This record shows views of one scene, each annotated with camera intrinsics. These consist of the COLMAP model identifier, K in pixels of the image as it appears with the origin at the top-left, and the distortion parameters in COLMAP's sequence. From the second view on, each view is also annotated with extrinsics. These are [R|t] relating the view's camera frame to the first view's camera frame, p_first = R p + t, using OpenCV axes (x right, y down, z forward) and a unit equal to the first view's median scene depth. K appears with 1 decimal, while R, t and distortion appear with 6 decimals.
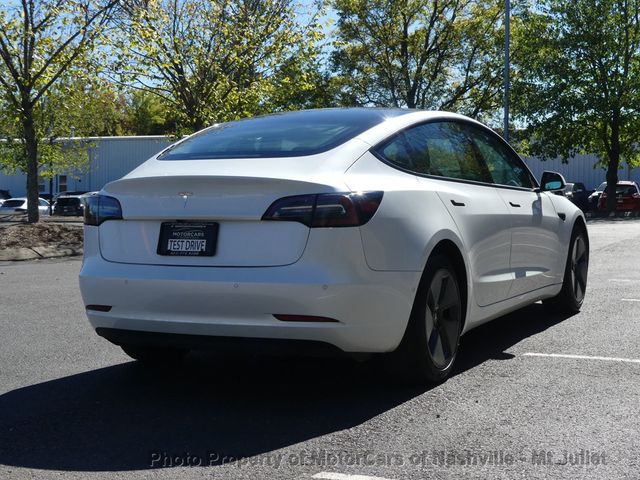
lens RADIAL K [[1074.4, 0, 320.0], [0, 1074.4, 240.0], [0, 0, 1]] dist [-0.043982, -0.285684]
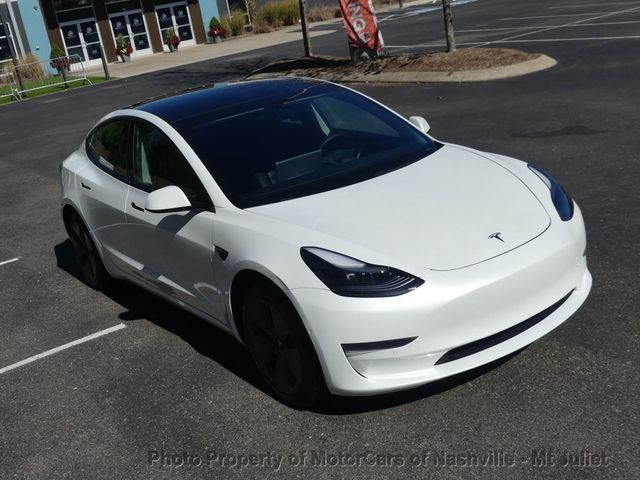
lens RADIAL K [[753.9, 0, 320.0], [0, 753.9, 240.0], [0, 0, 1]] dist [-0.000547, -0.027463]
pose [[-0.462932, 0.349298, -0.814668, 0.921817], [0.121007, 0.935381, 0.332293, -0.292538], [0.878095, 0.055249, -0.475286, 1.966518]]
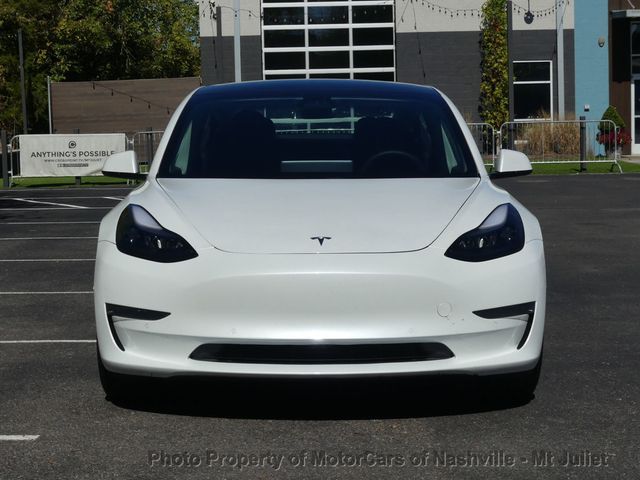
lens RADIAL K [[1461.3, 0, 320.0], [0, 1461.3, 240.0], [0, 0, 1]] dist [-0.048022, -0.473754]
pose [[-0.890455, 0.049061, -0.452419, 0.777897], [-0.005755, 0.992878, 0.118995, -0.174596], [0.455035, 0.108563, -0.883831, 2.755114]]
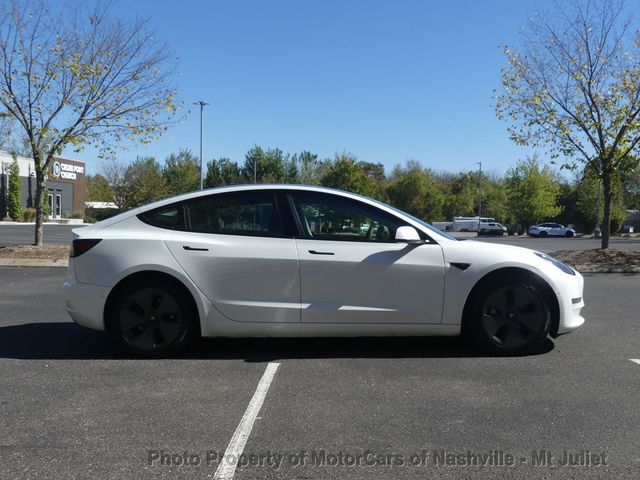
lens RADIAL K [[620.8, 0, 320.0], [0, 620.8, 240.0], [0, 0, 1]] dist [-0.009288, 0.001362]
pose [[0.437174, 0.040162, -0.898480, 1.128076], [-0.052392, 0.998443, 0.019138, -0.081997], [0.897850, 0.038706, 0.438598, 0.872053]]
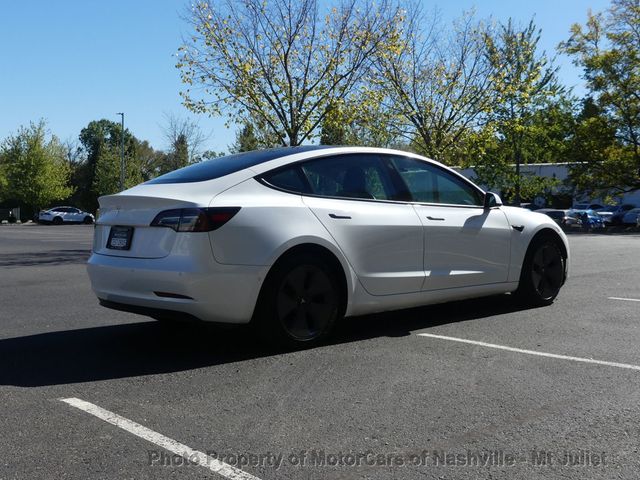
lens RADIAL K [[776.3, 0, 320.0], [0, 776.3, 240.0], [0, 0, 1]] dist [-0.000103, 0.015623]
pose [[0.927574, 0.023749, -0.372885, 0.525710], [-0.024534, 0.999696, 0.002643, -0.007835], [0.372834, 0.006697, 0.927874, 0.108964]]
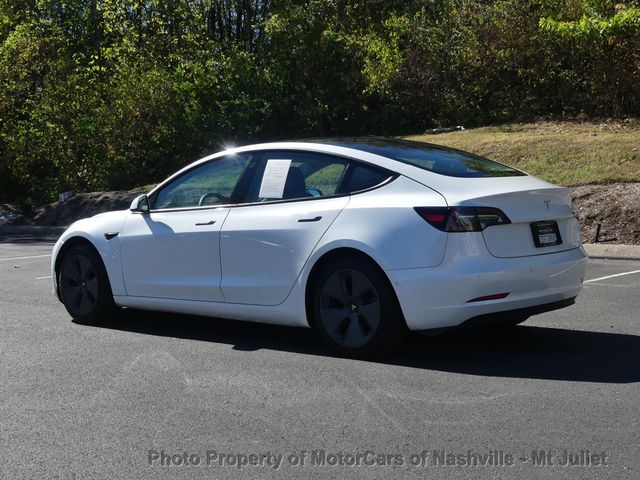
lens RADIAL K [[1074.4, 0, 320.0], [0, 1074.4, 240.0], [0, 0, 1]] dist [-0.043982, -0.285684]
pose [[0.257886, -0.053778, 0.964678, -1.518545], [0.077842, 0.996360, 0.034735, -0.063575], [-0.963034, 0.066135, 0.261134, 0.910430]]
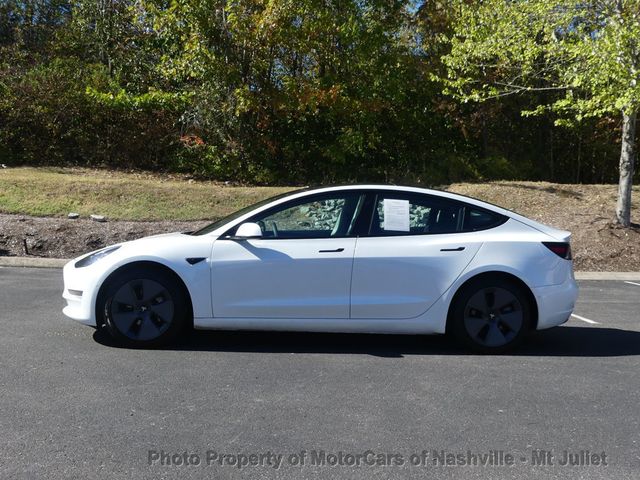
lens RADIAL K [[757.8, 0, 369.4], [0, 757.8, 238.8], [0, 0, 1]] dist [0.004453, -0.005950]
pose [[-0.528006, -0.031719, 0.848648, -1.165407], [0.024110, 0.998340, 0.052314, -0.129864], [-0.848898, 0.048083, -0.526364, 2.072377]]
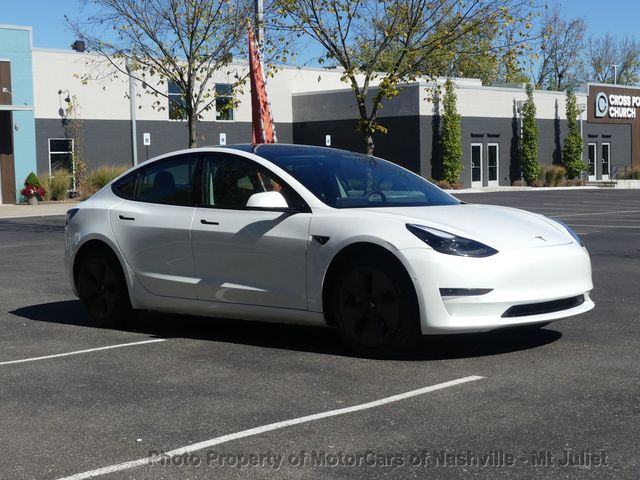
lens RADIAL K [[1036.4, 0, 320.0], [0, 1036.4, 240.0], [0, 0, 1]] dist [-0.000031, -0.002562]
pose [[-0.297349, 0.064448, -0.952591, 1.602379], [-0.022716, 0.996959, 0.074540, -0.131866], [0.954499, 0.043803, -0.294981, 1.897812]]
